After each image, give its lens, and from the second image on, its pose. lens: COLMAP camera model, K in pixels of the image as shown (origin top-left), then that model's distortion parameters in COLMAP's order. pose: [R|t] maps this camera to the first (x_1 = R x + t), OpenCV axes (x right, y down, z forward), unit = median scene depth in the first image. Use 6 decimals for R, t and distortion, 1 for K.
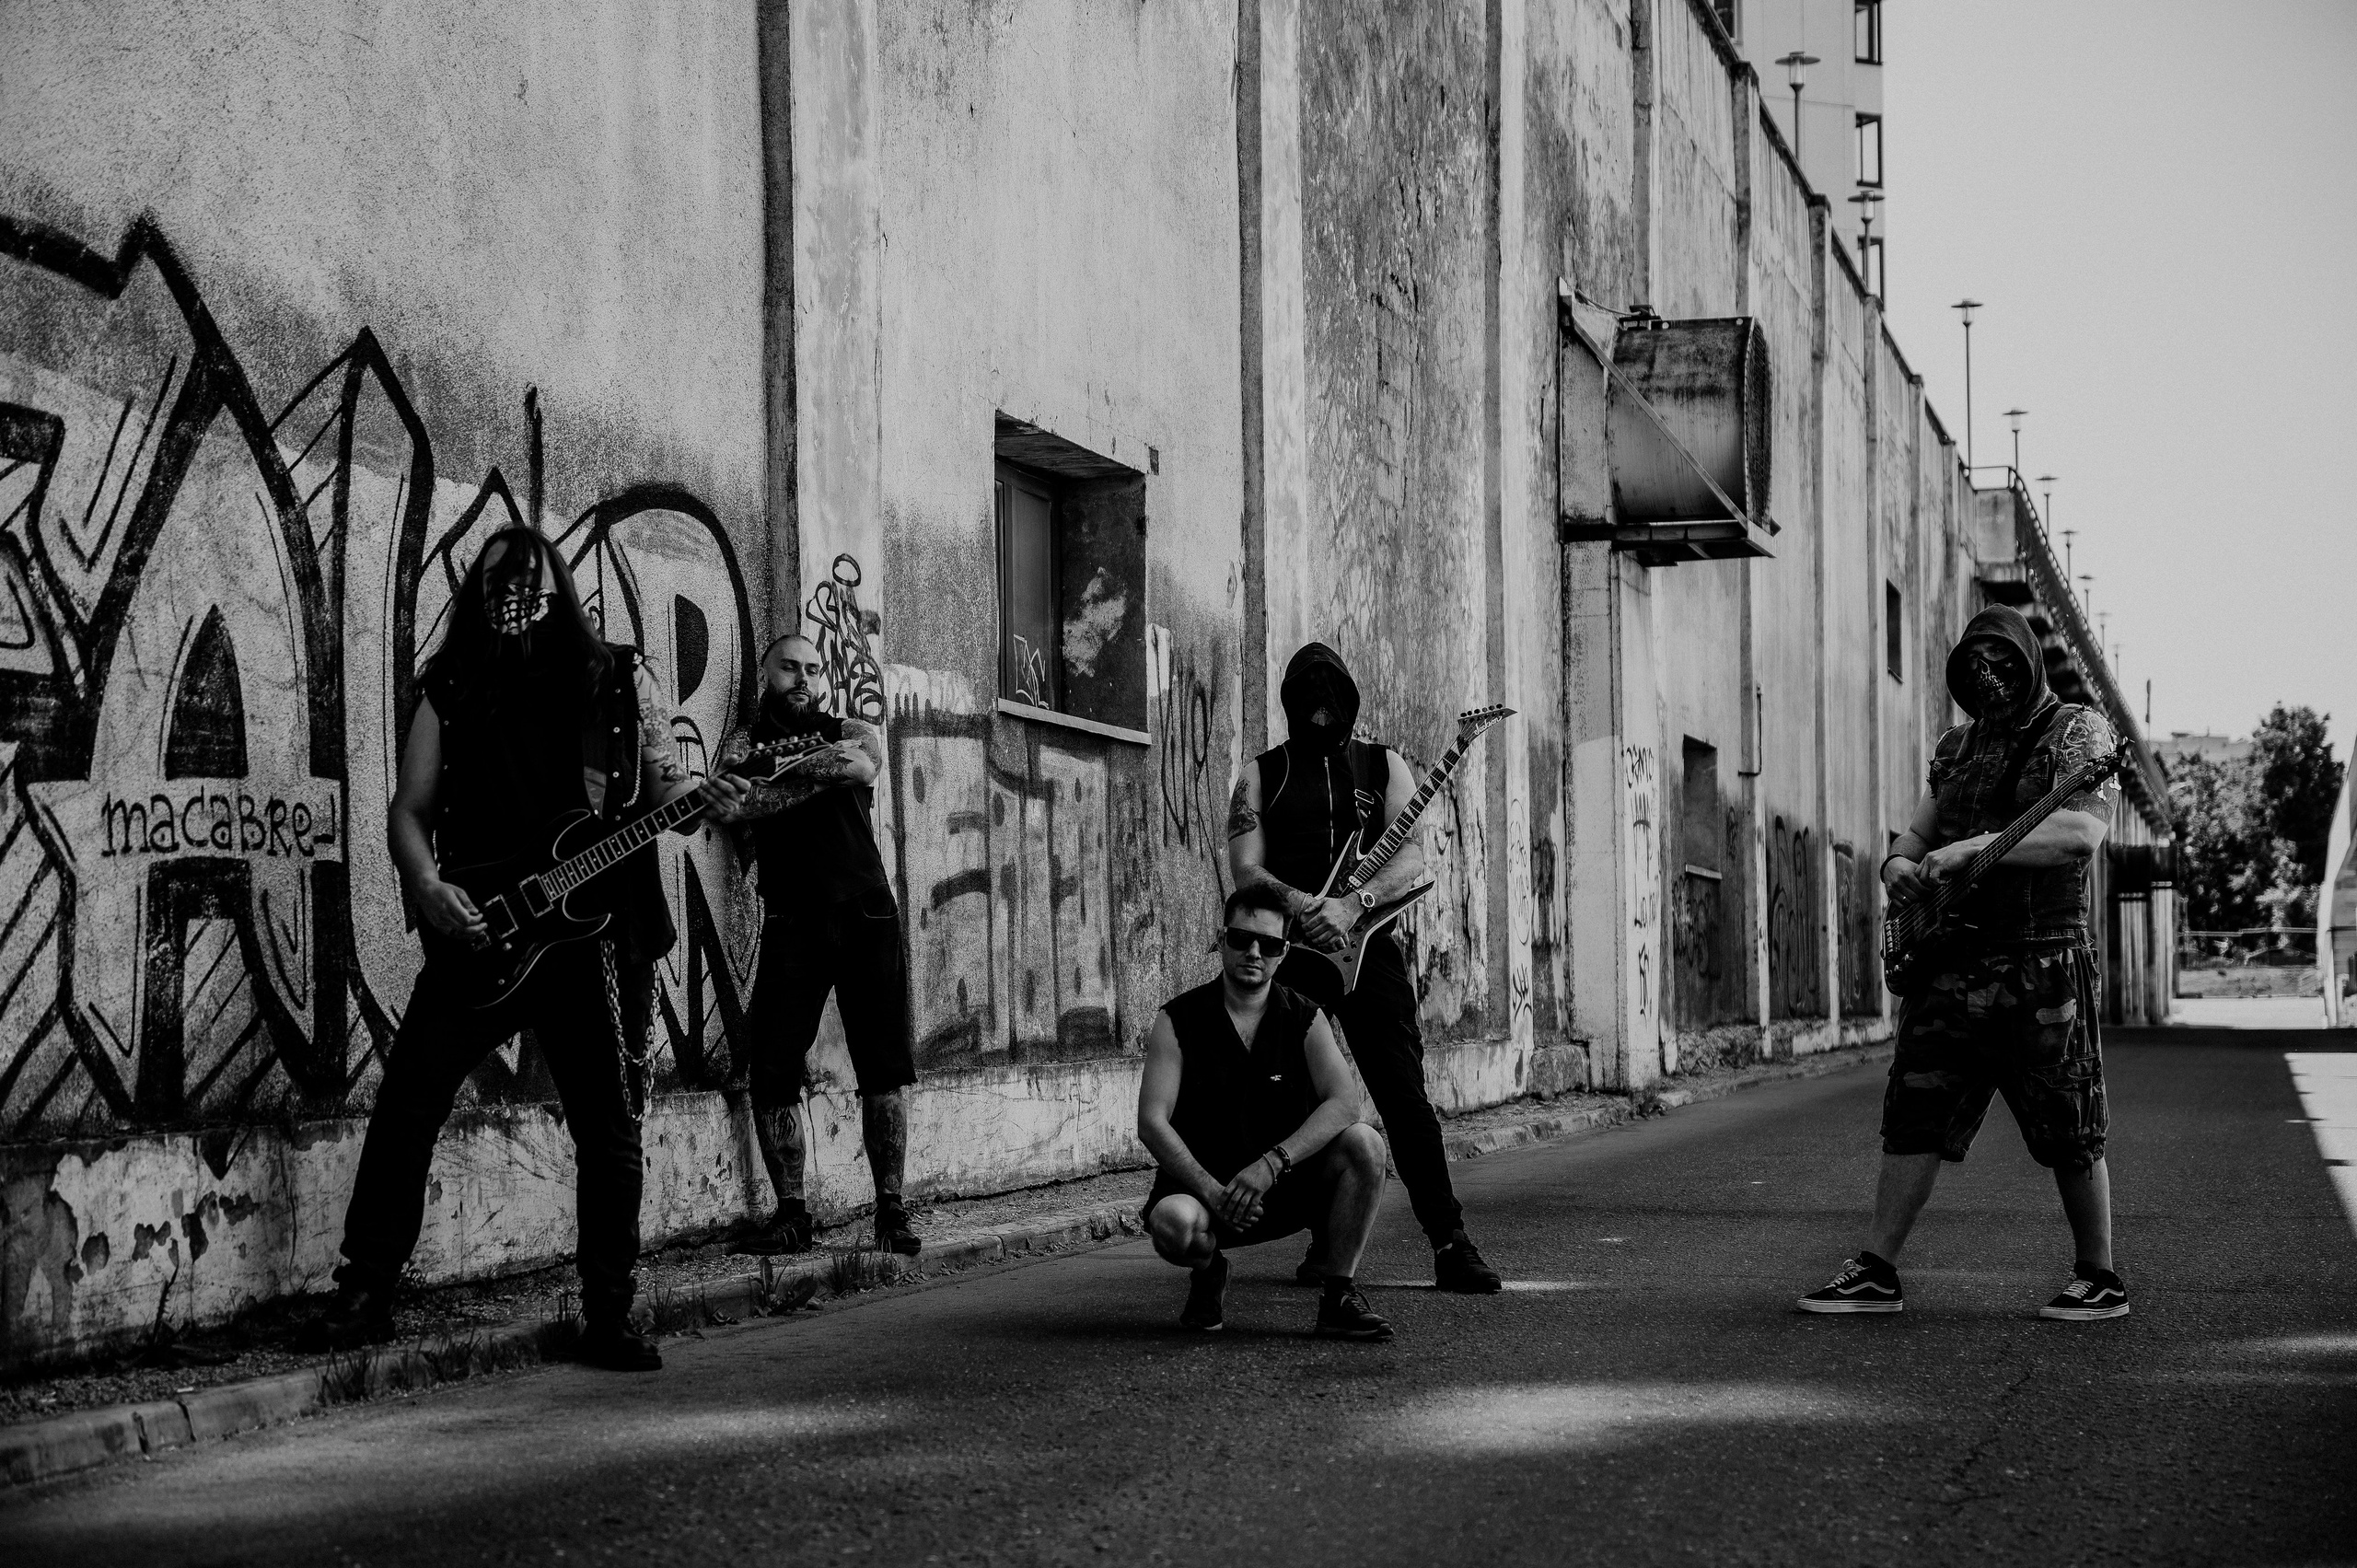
lens RADIAL K [[4169.3, 0, 1178.2], [0, 4169.3, 785.0], [0, 0, 1]] dist [0.171093, 0.807354]
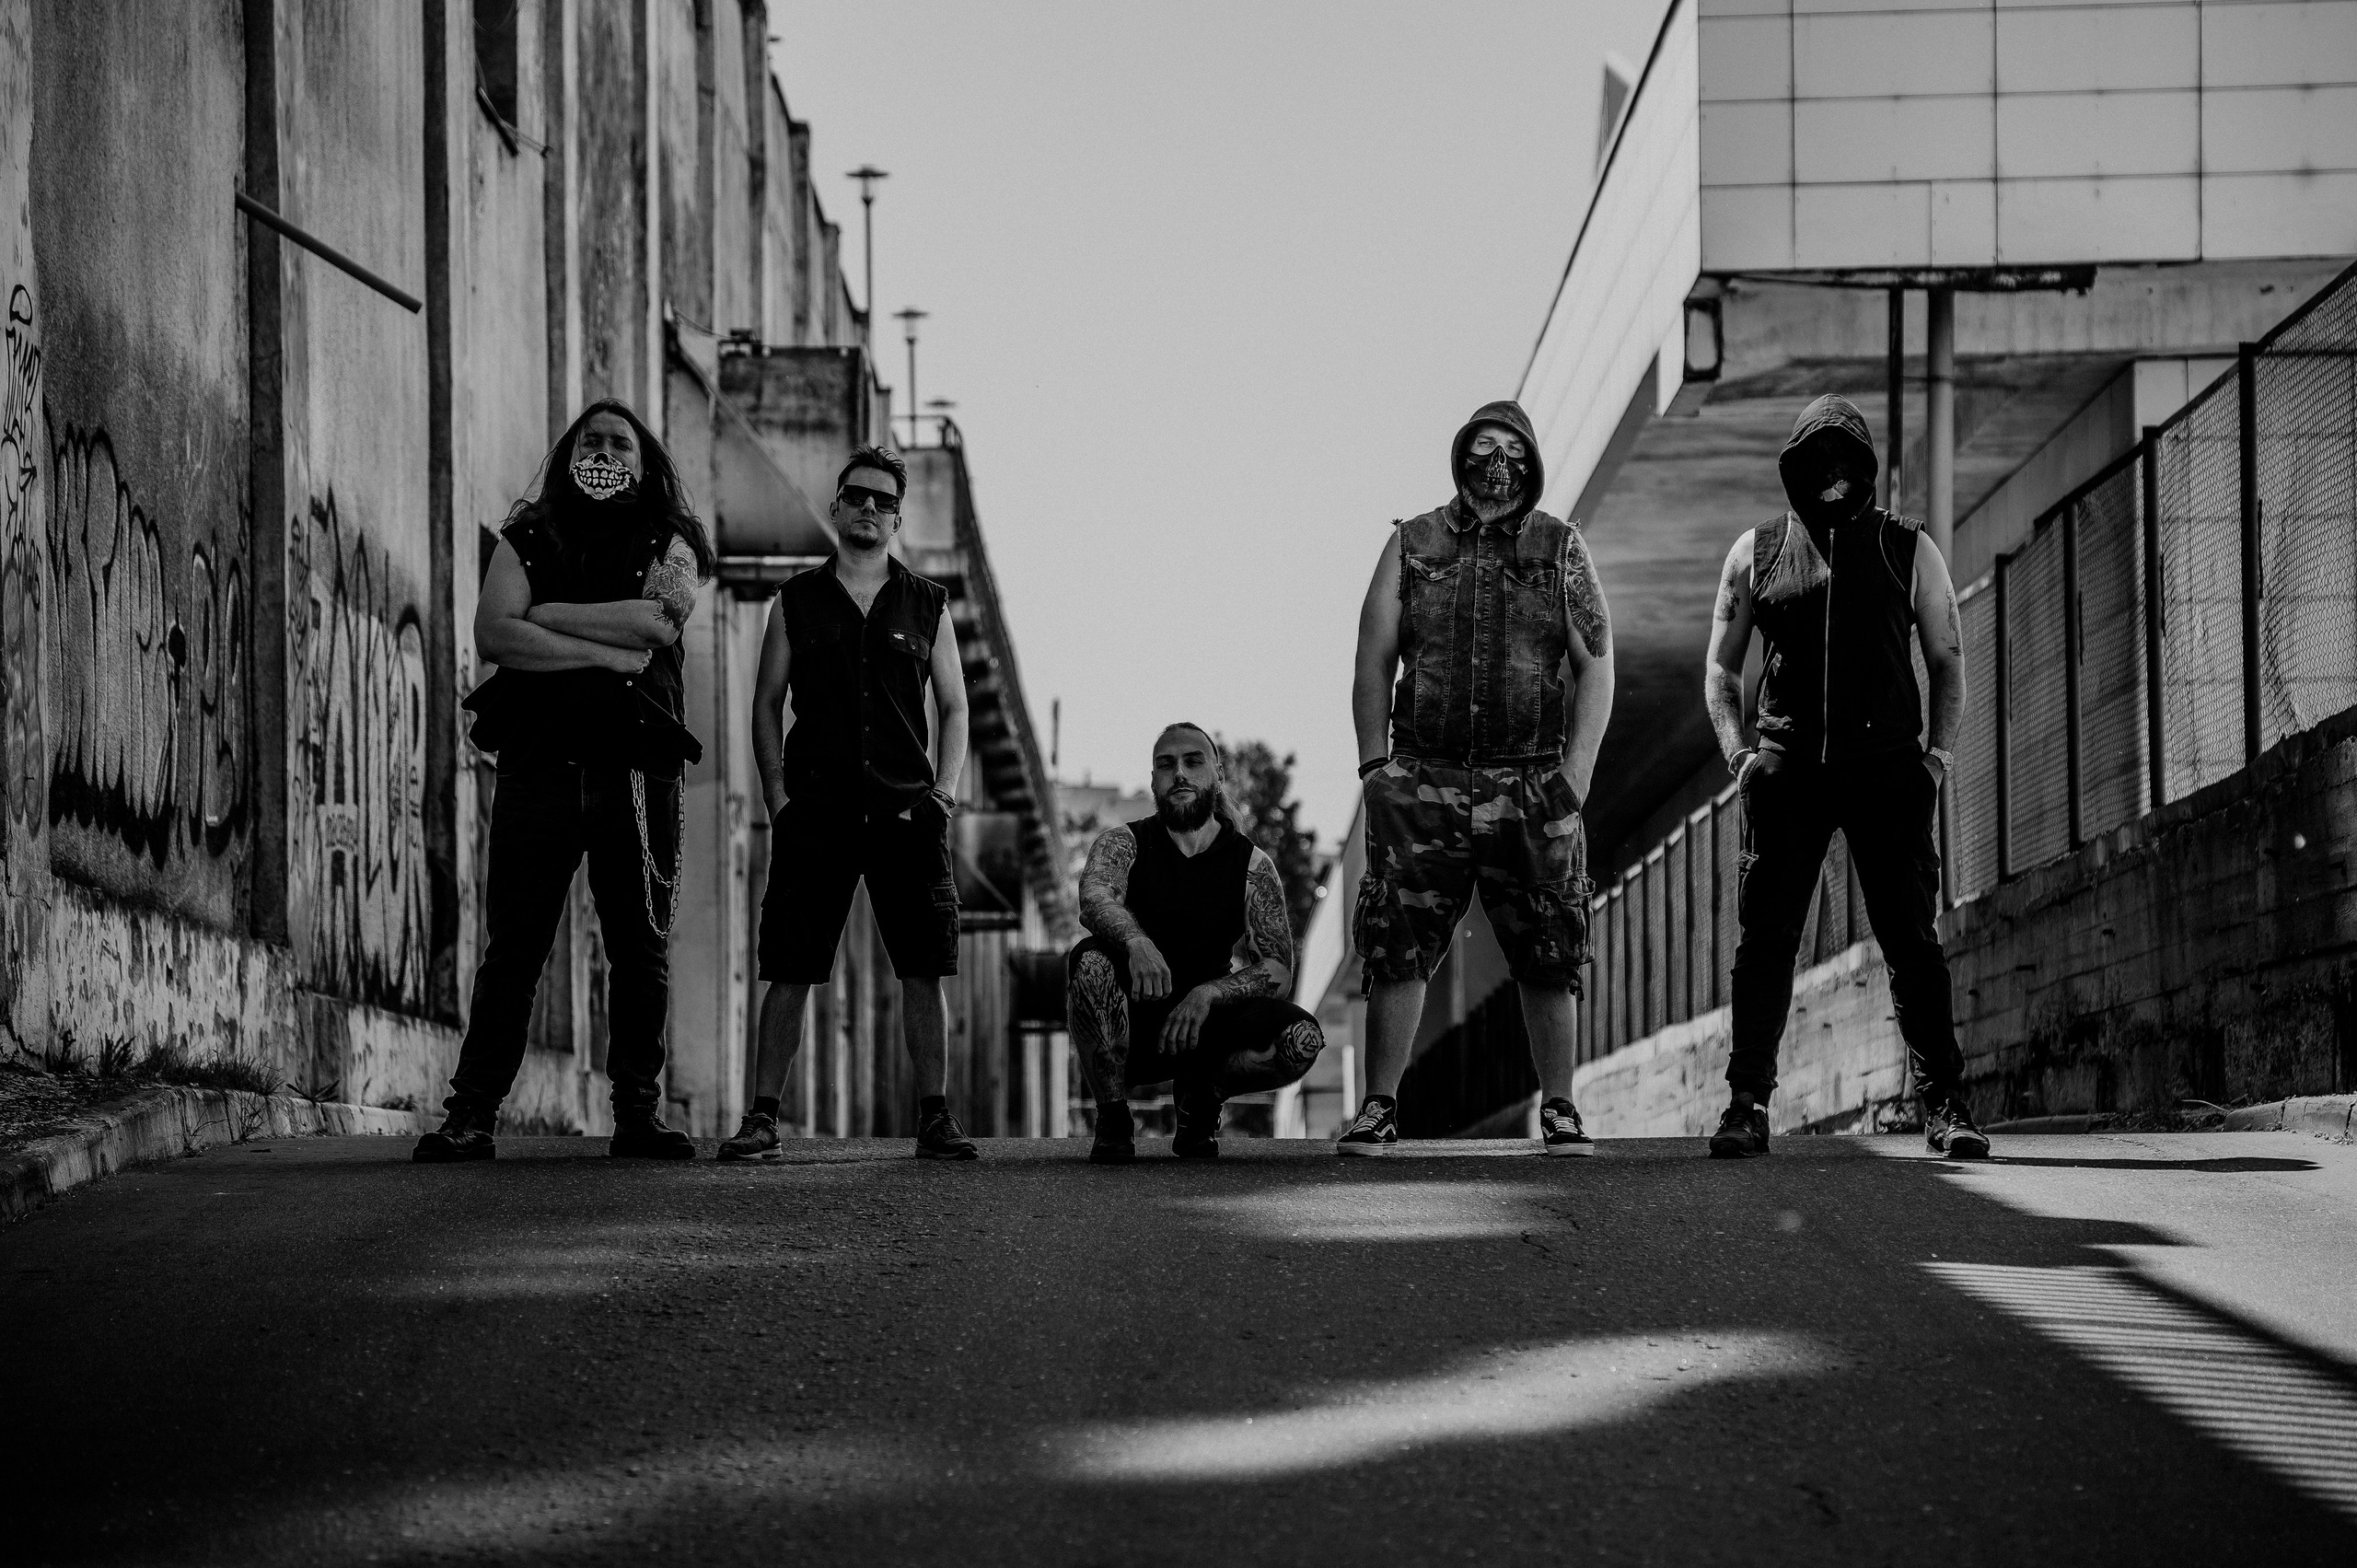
lens RADIAL K [[8040.7, 0, 1230.5], [0, 8040.7, 777.4], [0, 0, 1]] dist [0.843439, 1.174280]
pose [[0.965447, 0.016264, 0.260092, -0.635766], [-0.013491, 0.999832, -0.012445, 0.020858], [-0.260251, 0.008506, 0.965504, -1.969048]]
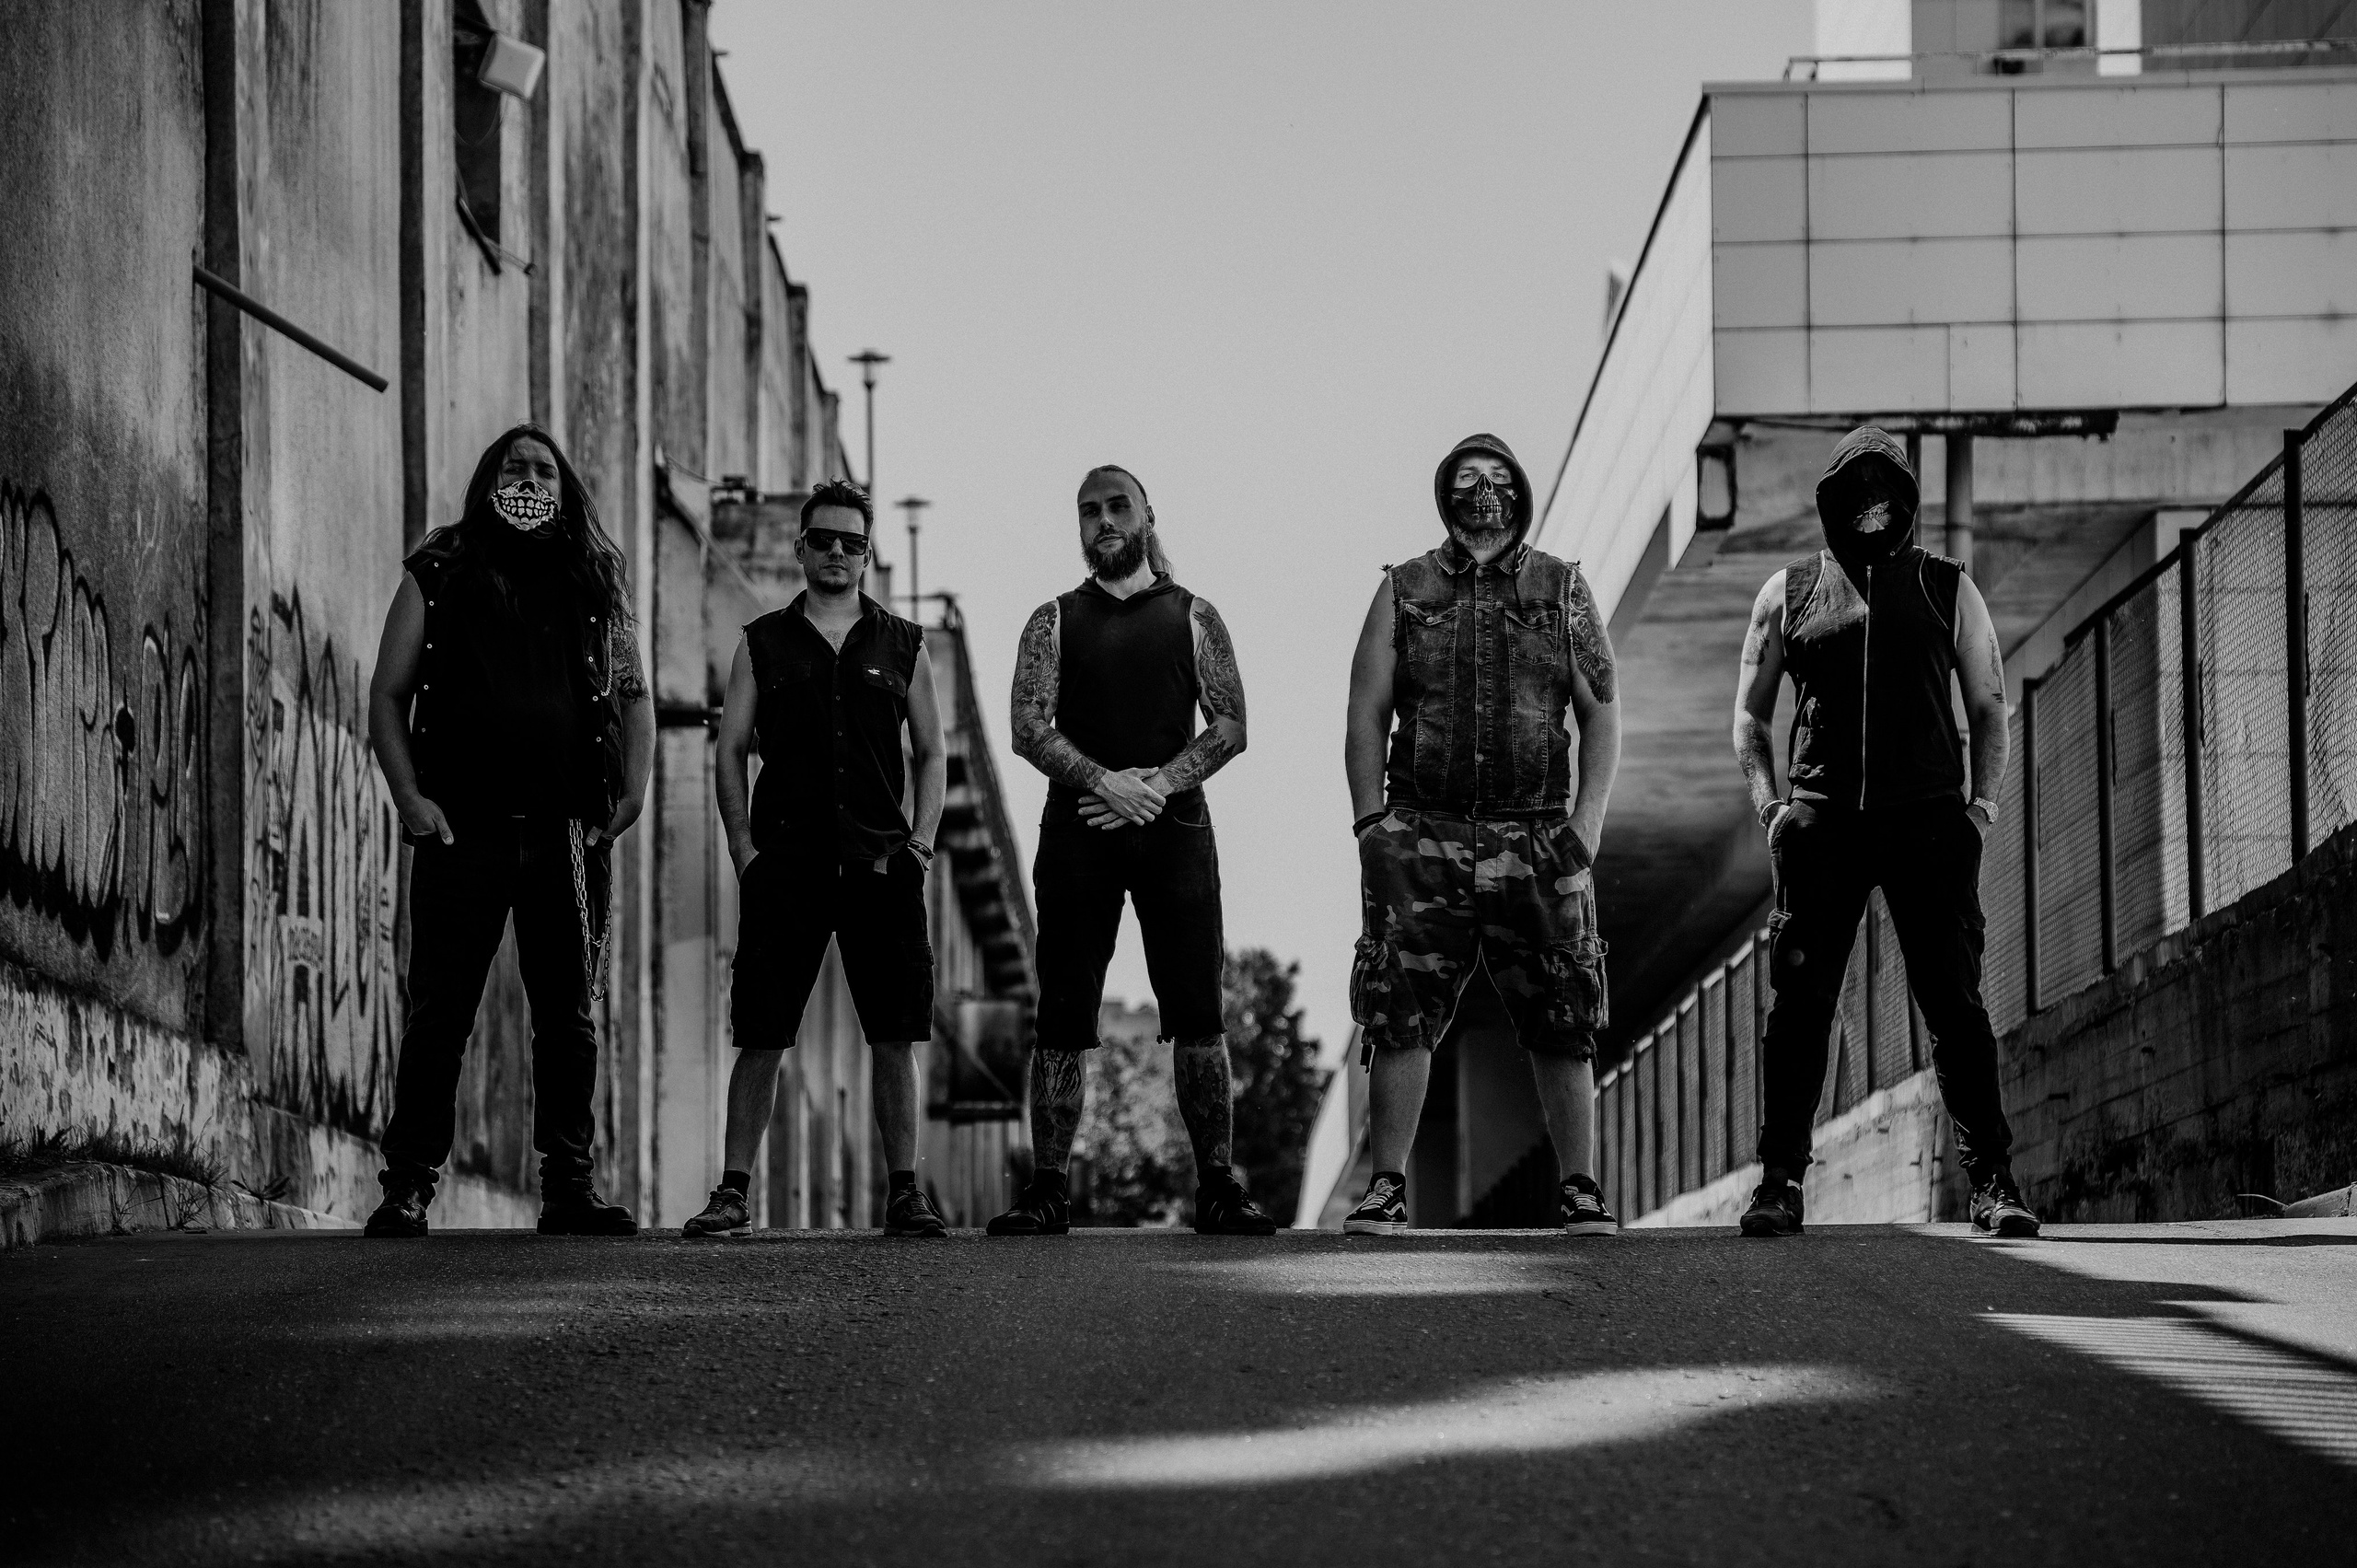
lens RADIAL K [[8006.5, 0, 1242.3], [0, 8006.5, 791.5], [0, 0, 1]] dist [0.835321, 1.338025]
pose [[0.965188, 0.024493, 0.260408, -0.602130], [-0.014818, 0.999127, -0.039054, 0.058511], [-0.261137, 0.033836, 0.964709, -1.850282]]
